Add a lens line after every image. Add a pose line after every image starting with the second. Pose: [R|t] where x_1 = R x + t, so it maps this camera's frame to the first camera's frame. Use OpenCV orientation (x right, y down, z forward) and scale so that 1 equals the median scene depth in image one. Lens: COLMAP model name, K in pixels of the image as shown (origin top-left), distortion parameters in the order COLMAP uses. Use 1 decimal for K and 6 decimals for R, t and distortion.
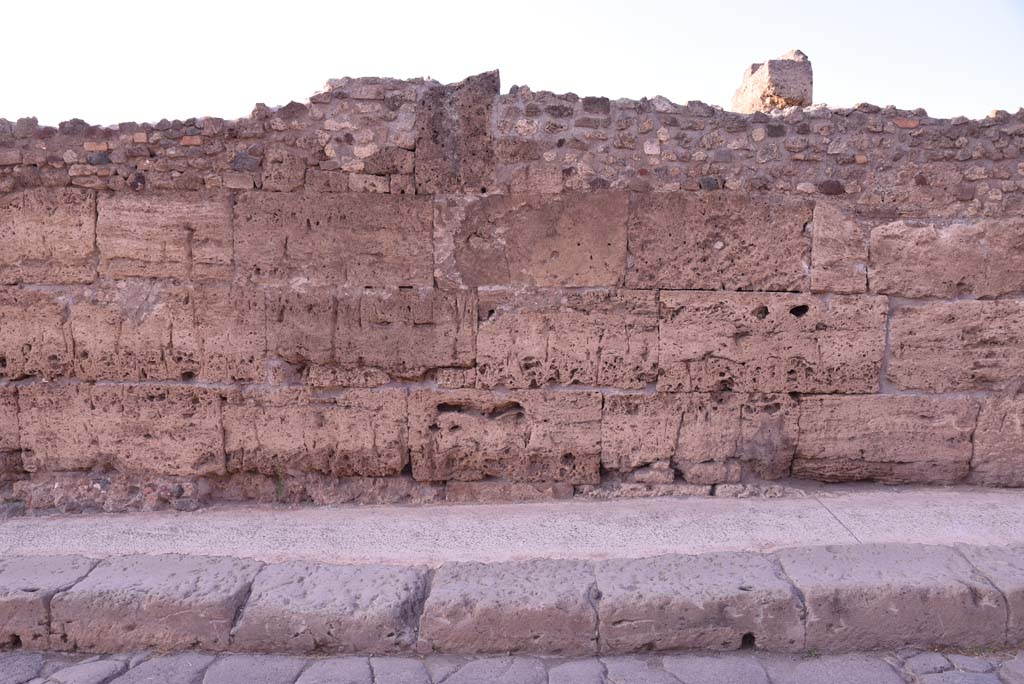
lens RADIAL K [[702.7, 0, 511.4], [0, 702.7, 346.7], [0, 0, 1]] dist [-0.126824, 0.087292]
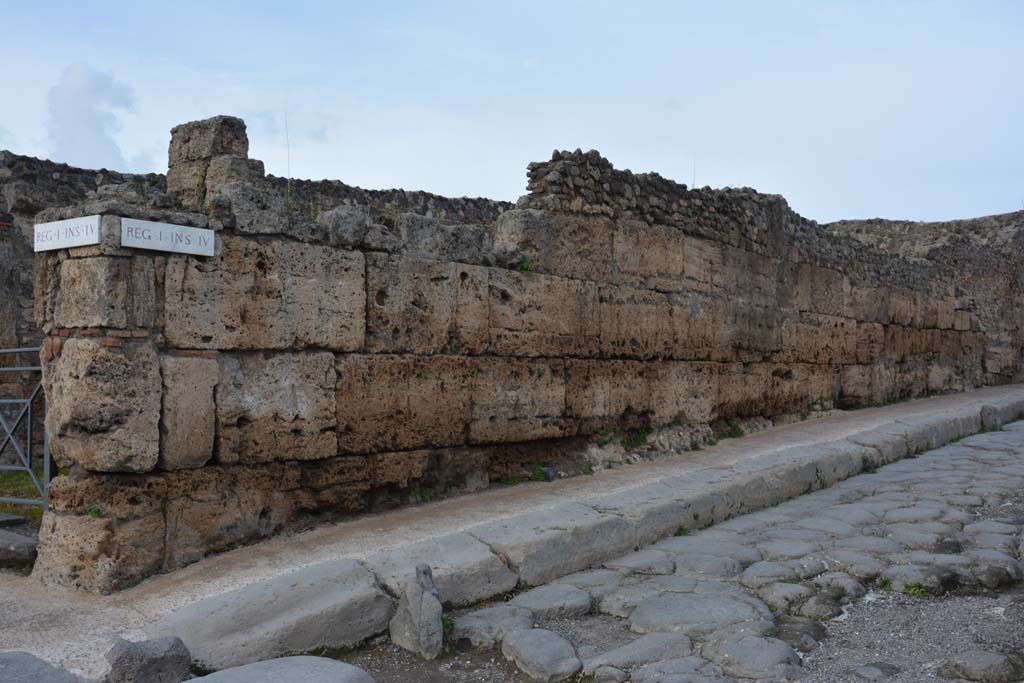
lens RADIAL K [[978.2, 0, 510.7], [0, 978.2, 345.2], [0, 0, 1]] dist [-0.027194, 0.000000]
pose [[0.584293, 0.016302, 0.811379, -2.628497], [0.085663, 0.992974, -0.081639, 0.166831], [-0.807009, 0.117206, 0.578791, 0.080478]]
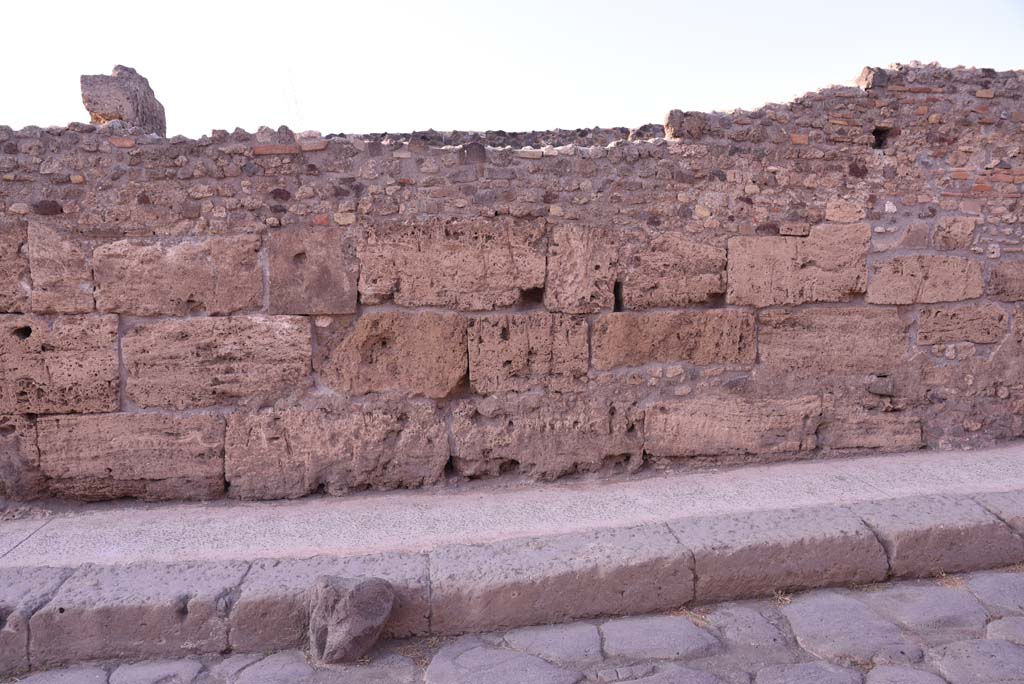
lens RADIAL K [[702.7, 0, 510.9], [0, 702.7, 346.6], [0, 0, 1]] dist [-0.126824, 0.087292]
pose [[0.979505, -0.026653, 0.199650, 0.905328], [0.026512, 0.999643, 0.003379, -0.015742], [-0.199669, 0.001984, 0.979861, -0.093580]]
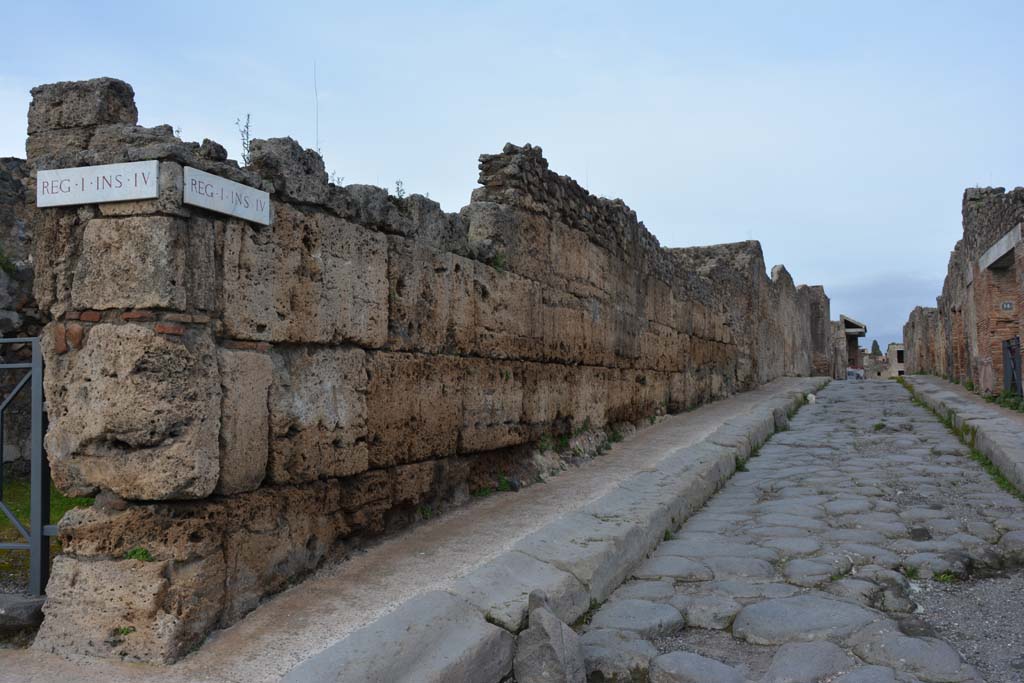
lens RADIAL K [[931.2, 0, 518.3], [0, 931.2, 344.9], [0, 0, 1]] dist [-0.066294, 0.053918]
pose [[0.294261, 0.033546, 0.955136, -2.667970], [0.106516, 0.992007, -0.067657, 0.133299], [-0.949771, 0.121646, 0.288335, 0.583968]]
